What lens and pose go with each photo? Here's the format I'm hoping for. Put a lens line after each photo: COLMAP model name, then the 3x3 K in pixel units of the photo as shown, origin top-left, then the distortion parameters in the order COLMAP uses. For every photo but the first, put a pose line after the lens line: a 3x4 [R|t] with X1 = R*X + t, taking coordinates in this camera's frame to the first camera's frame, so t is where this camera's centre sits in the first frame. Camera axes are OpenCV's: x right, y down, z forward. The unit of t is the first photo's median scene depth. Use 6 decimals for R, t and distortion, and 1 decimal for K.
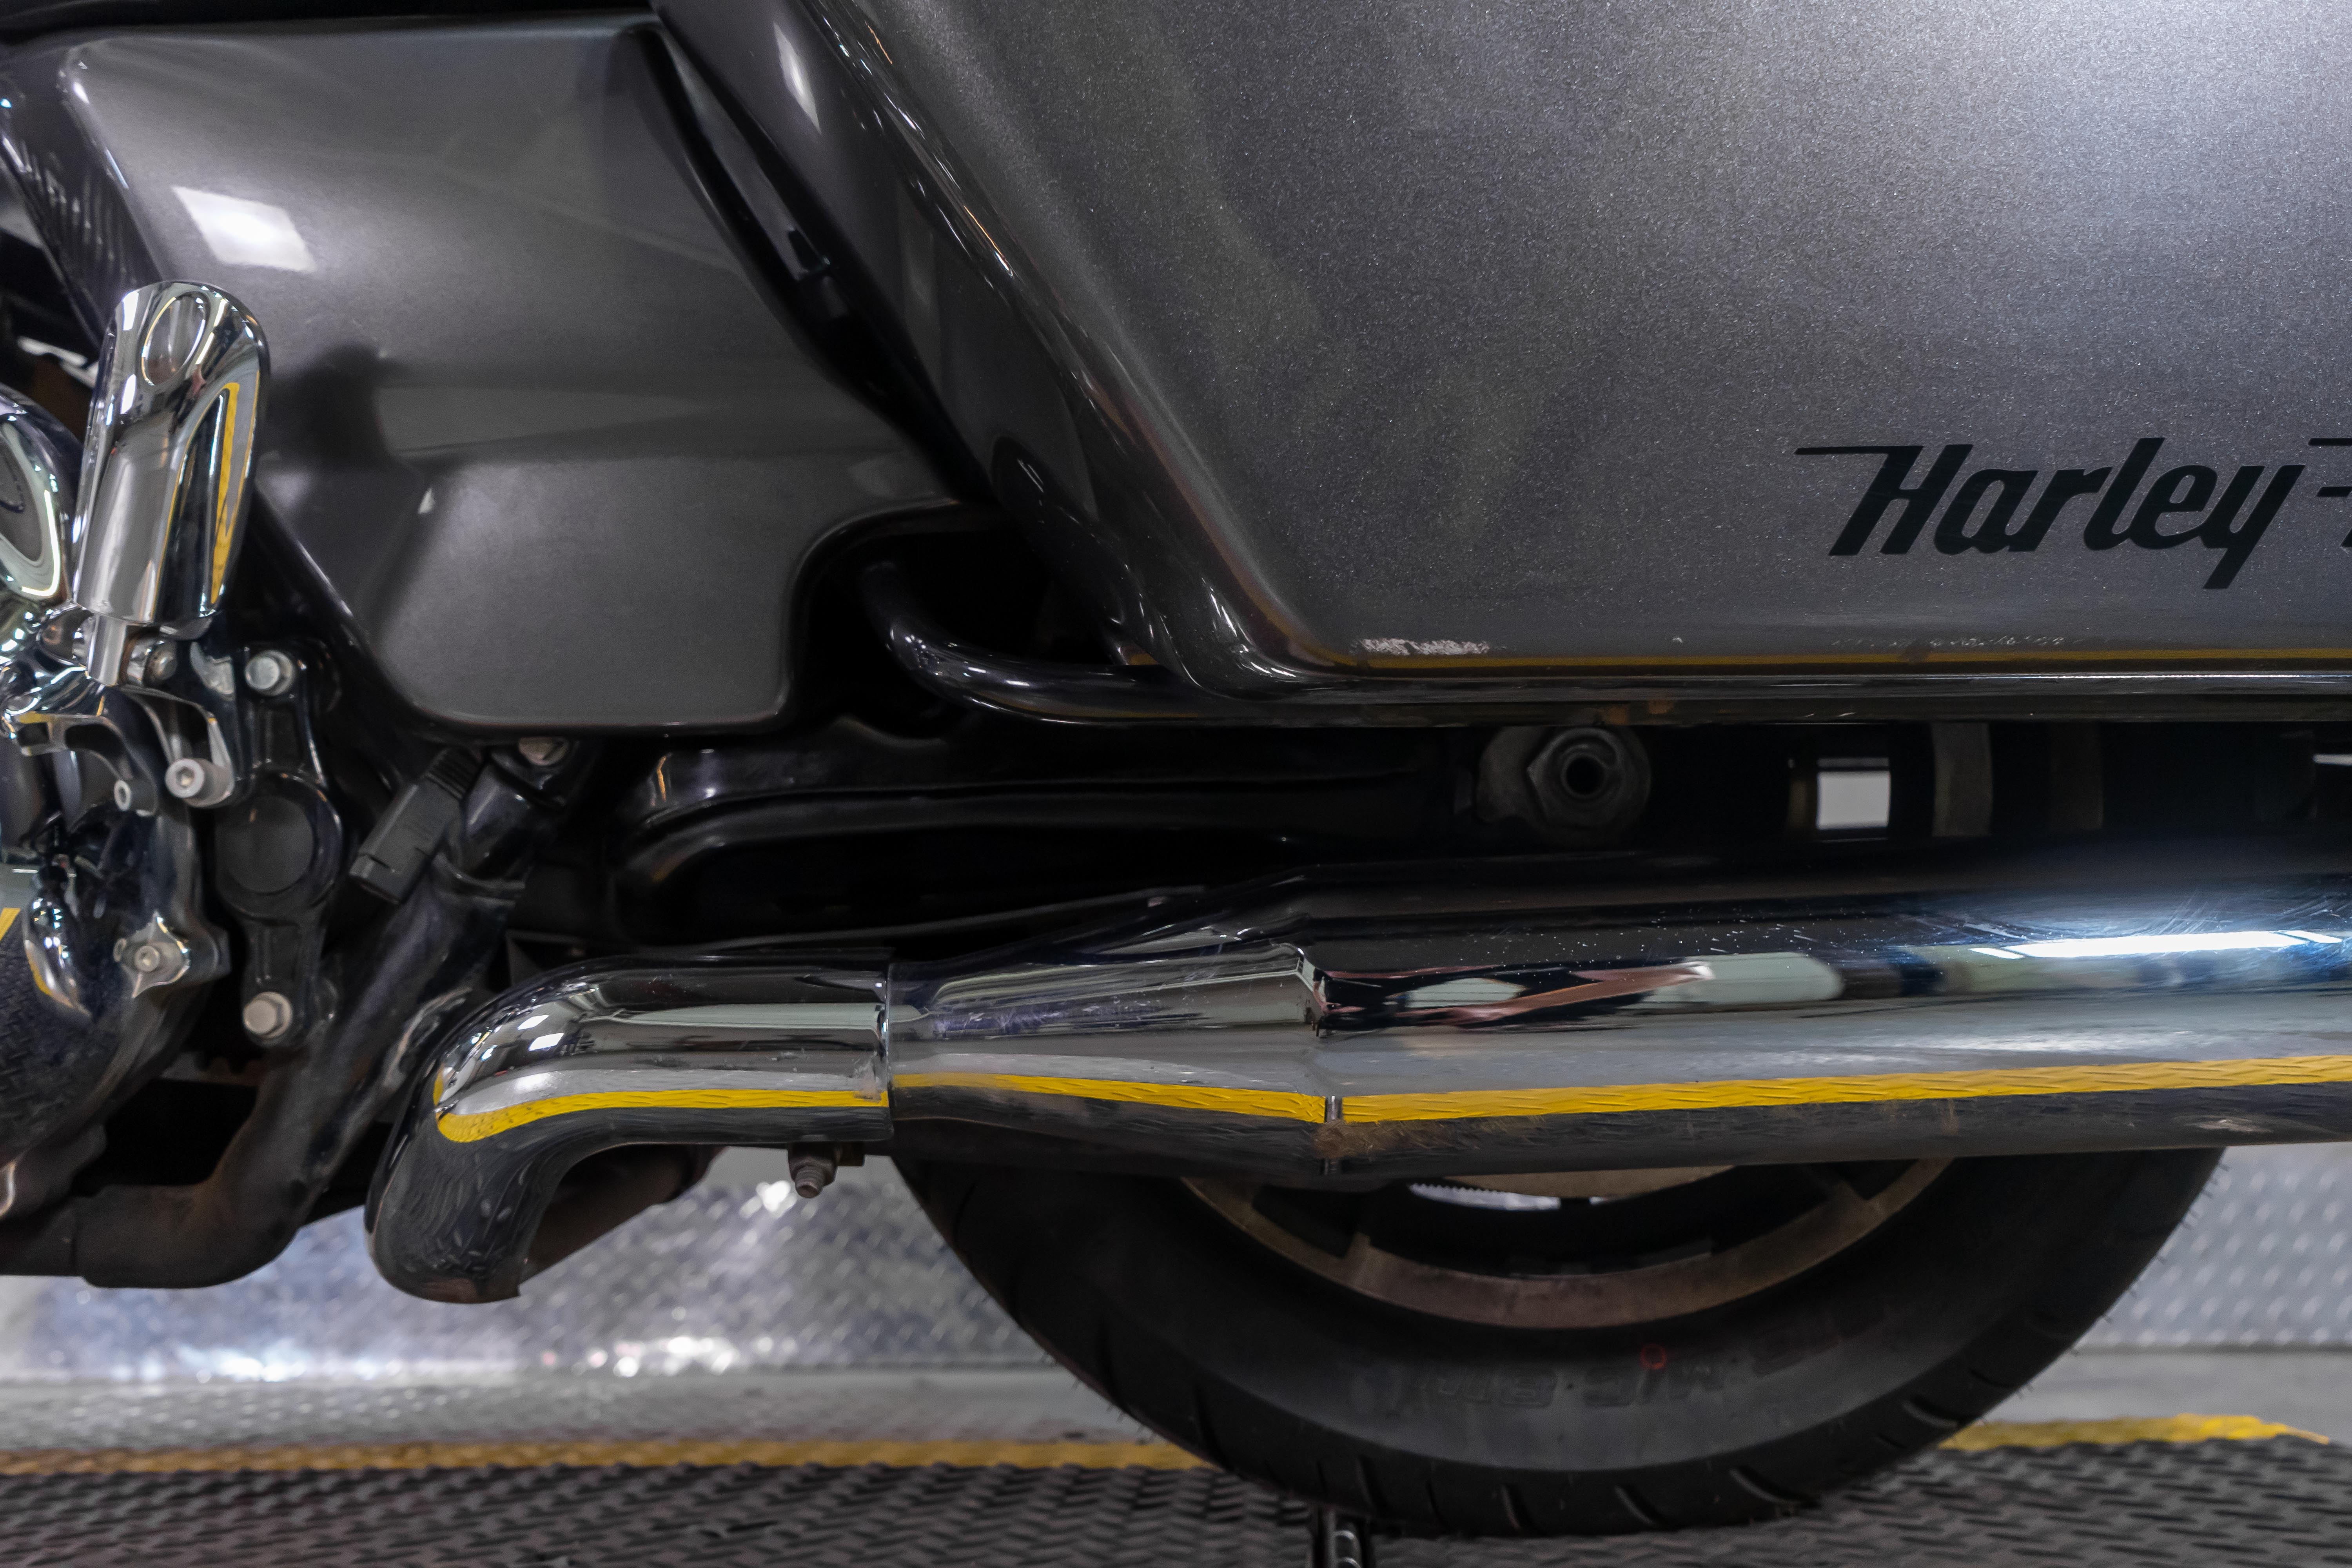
lens RADIAL K [[2014.2, 0, 1176.0], [0, 2014.2, 784.0], [0, 0, 1]] dist [-0.000953, -0.002724]
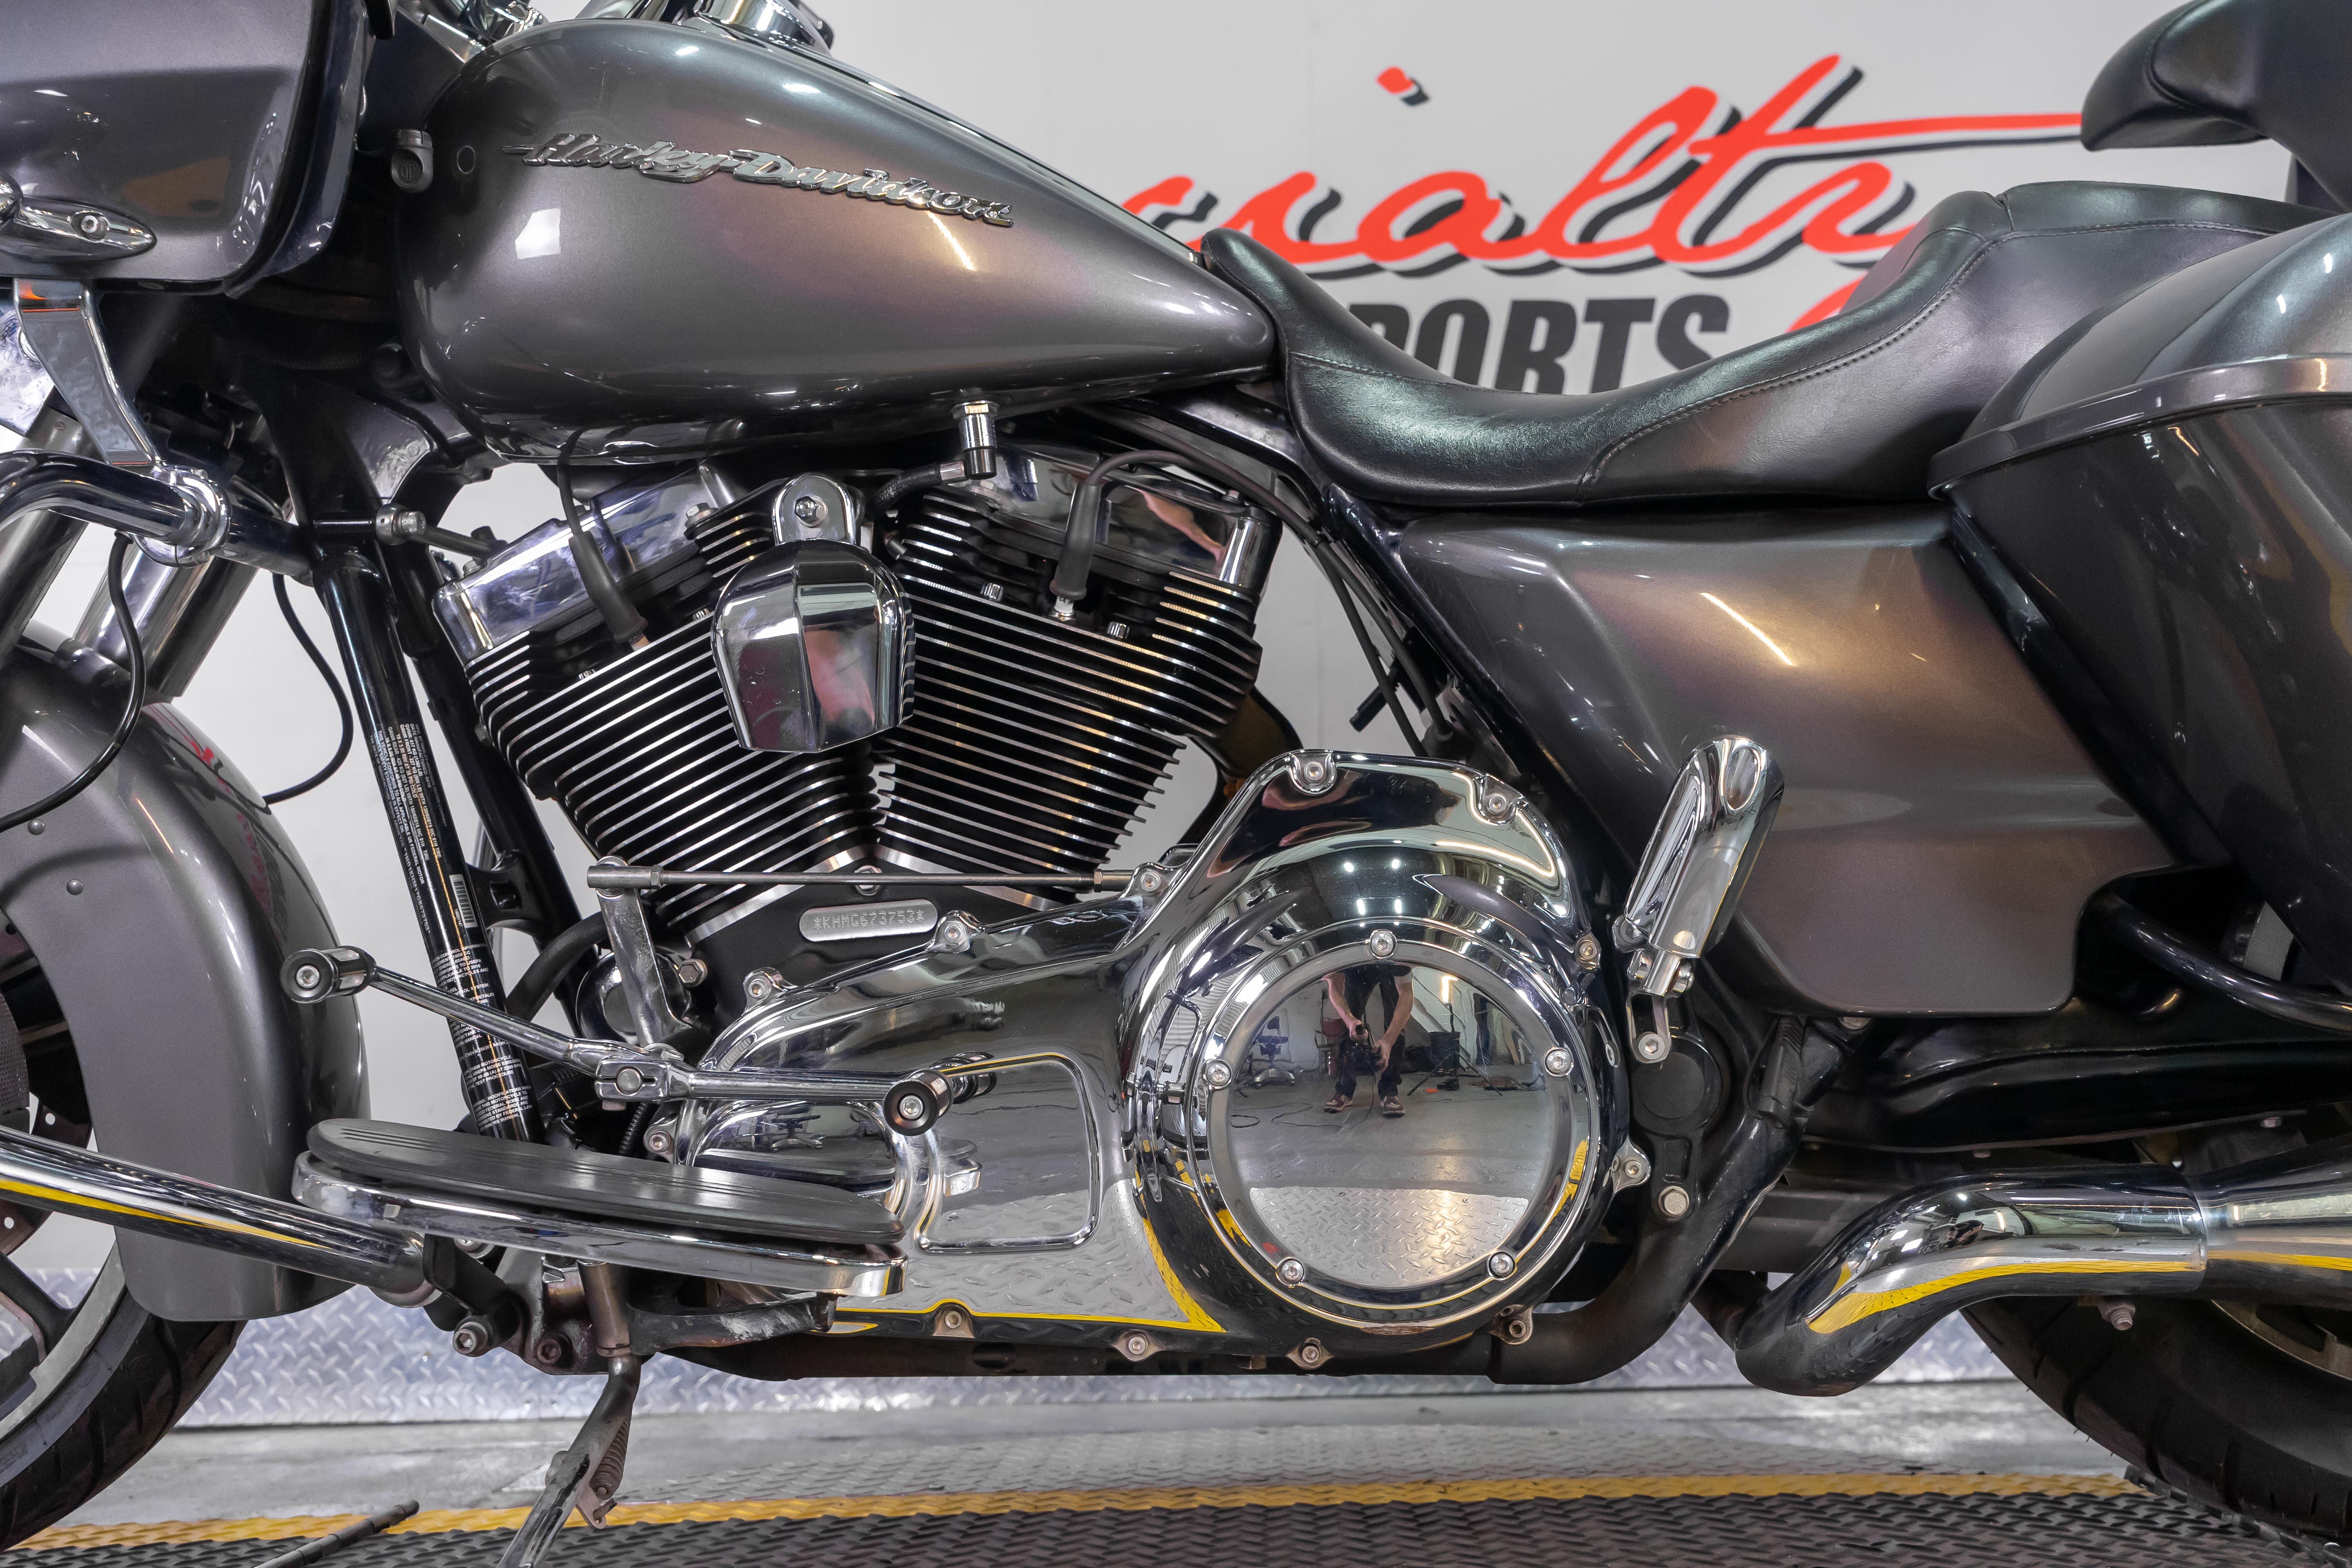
lens RADIAL K [[2014.2, 0, 1176.0], [0, 2014.2, 784.0], [0, 0, 1]] dist [-0.000953, -0.002724]
pose [[0.999944, -0.009141, 0.005279, -0.811254], [0.009109, 0.999940, 0.006024, -0.199728], [-0.005334, -0.005976, 0.999968, -0.454909]]
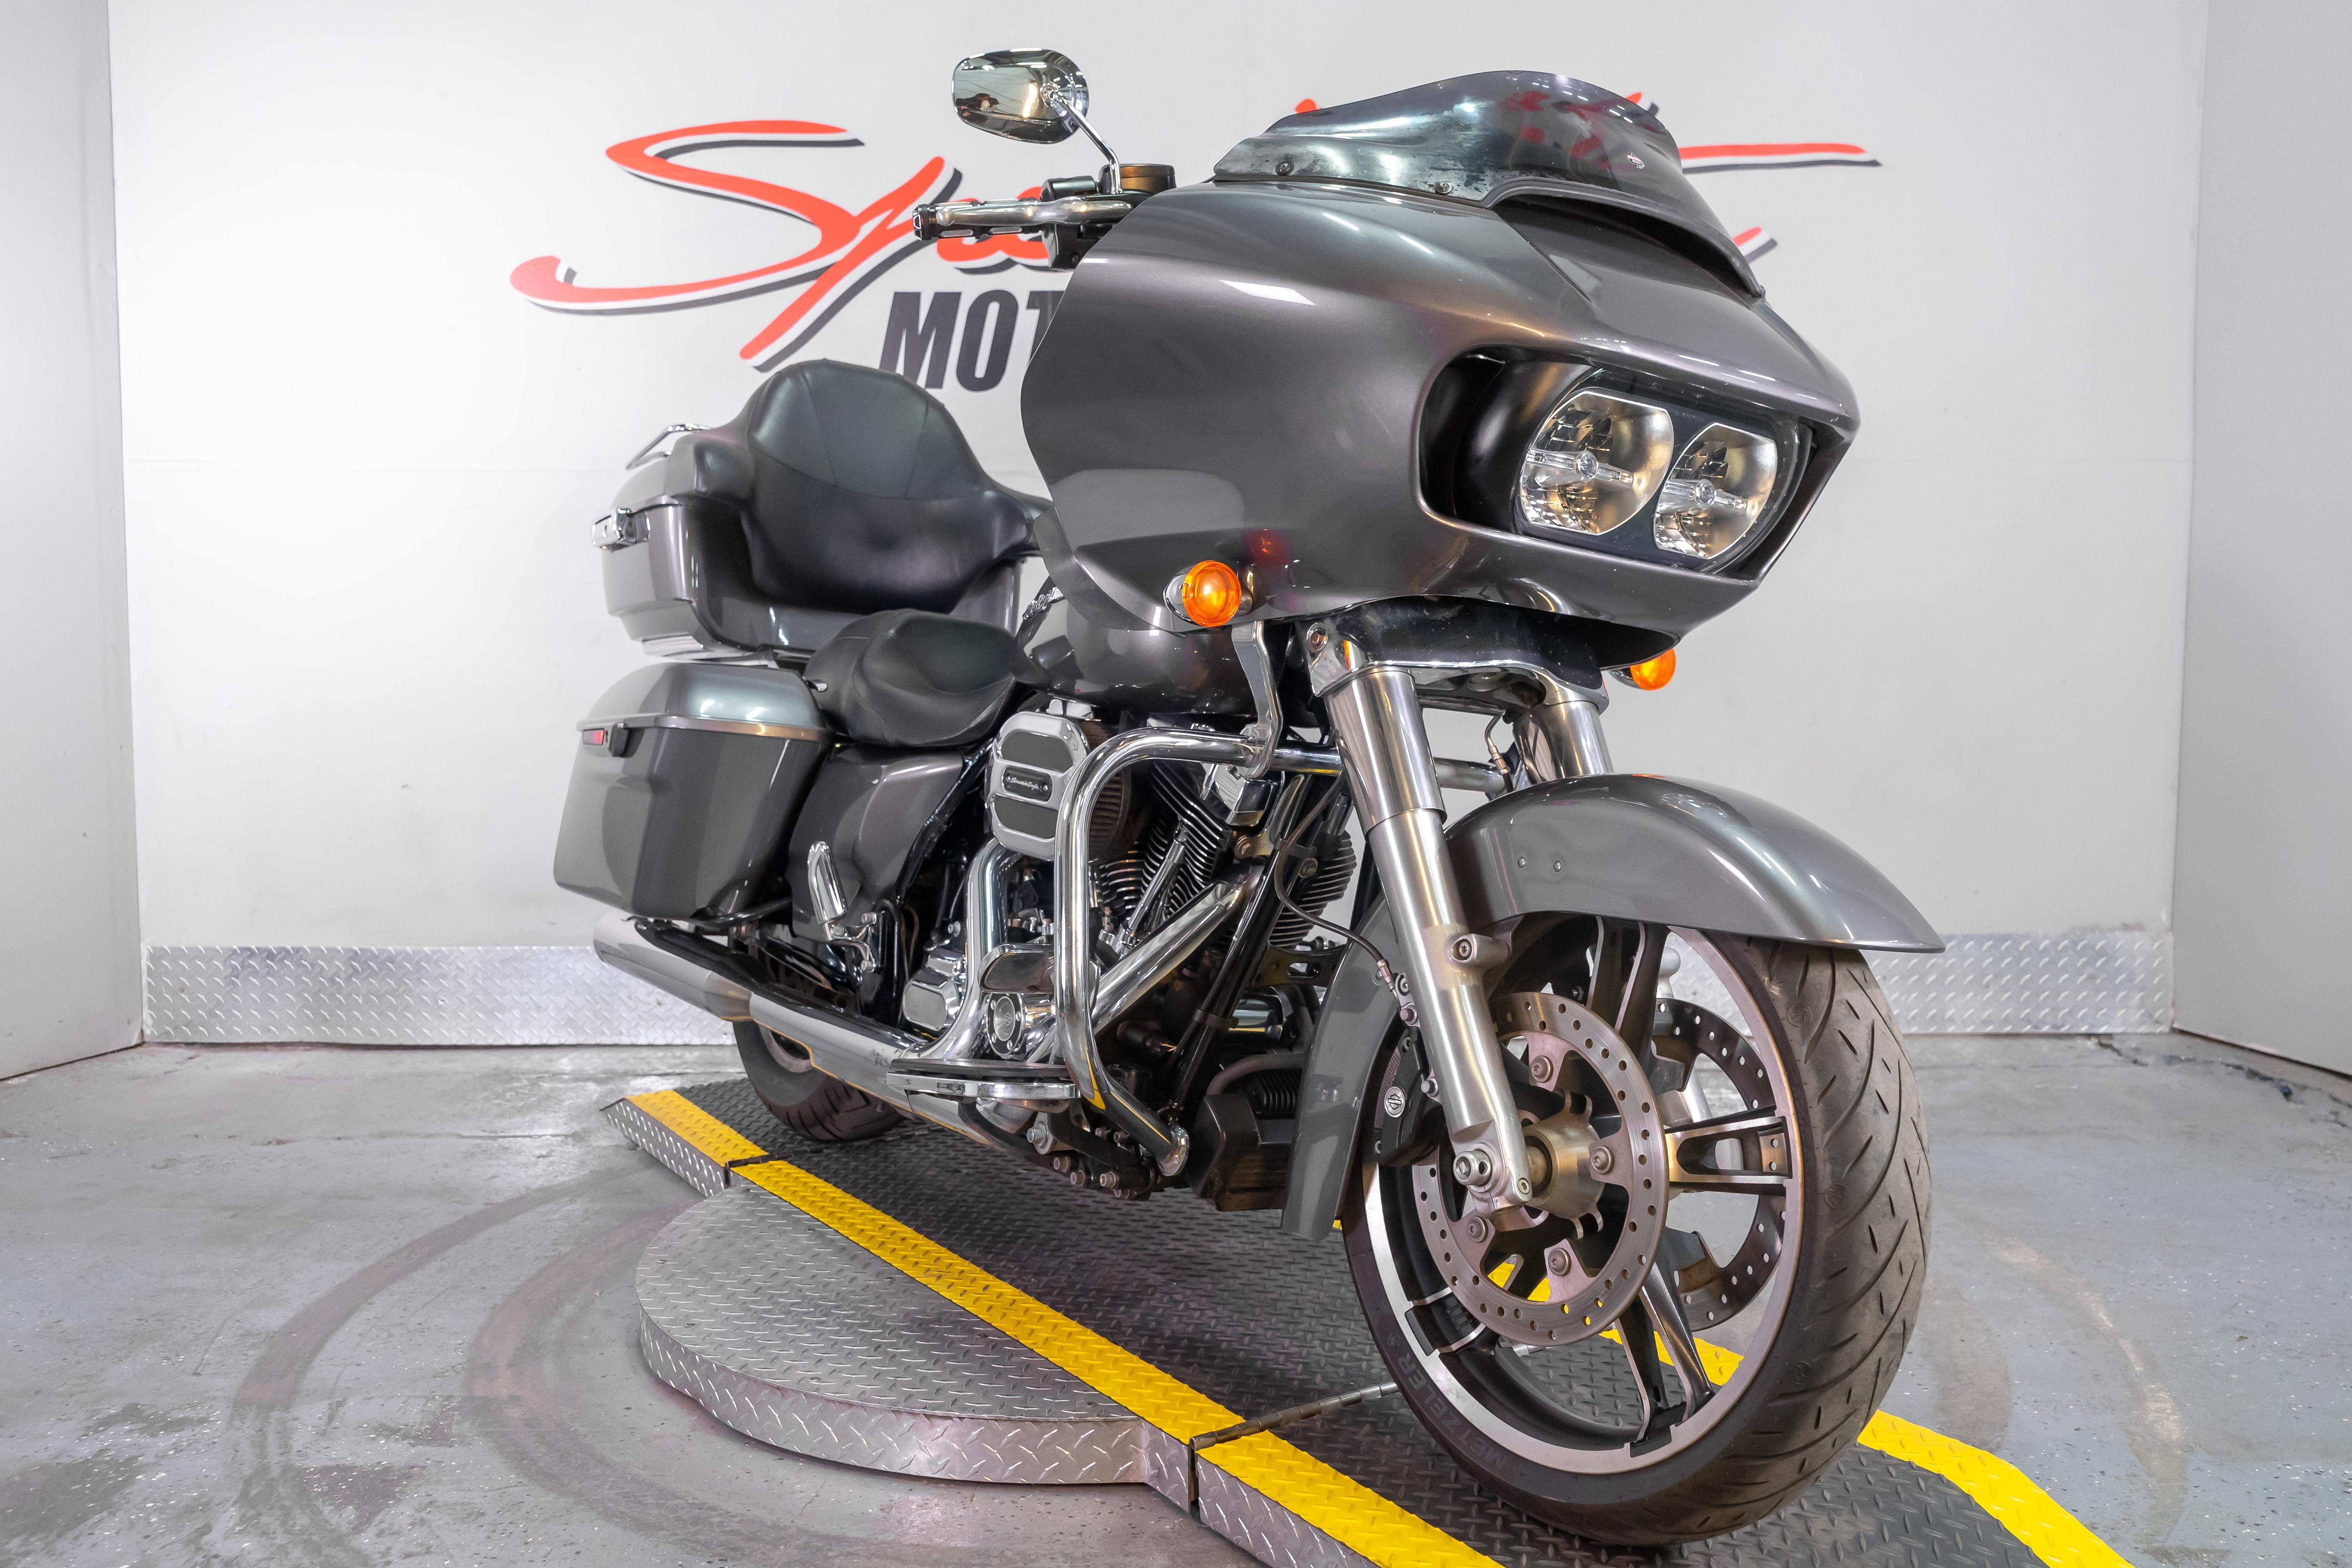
lens RADIAL K [[2014.2, 0, 1176.0], [0, 2014.2, 784.0], [0, 0, 1]] dist [-0.000953, -0.002724]
pose [[0.999905, 0.002468, -0.013534, -0.614693], [0.001220, 0.963996, 0.265915, -1.286334], [0.013703, -0.265906, 0.963901, -2.141200]]
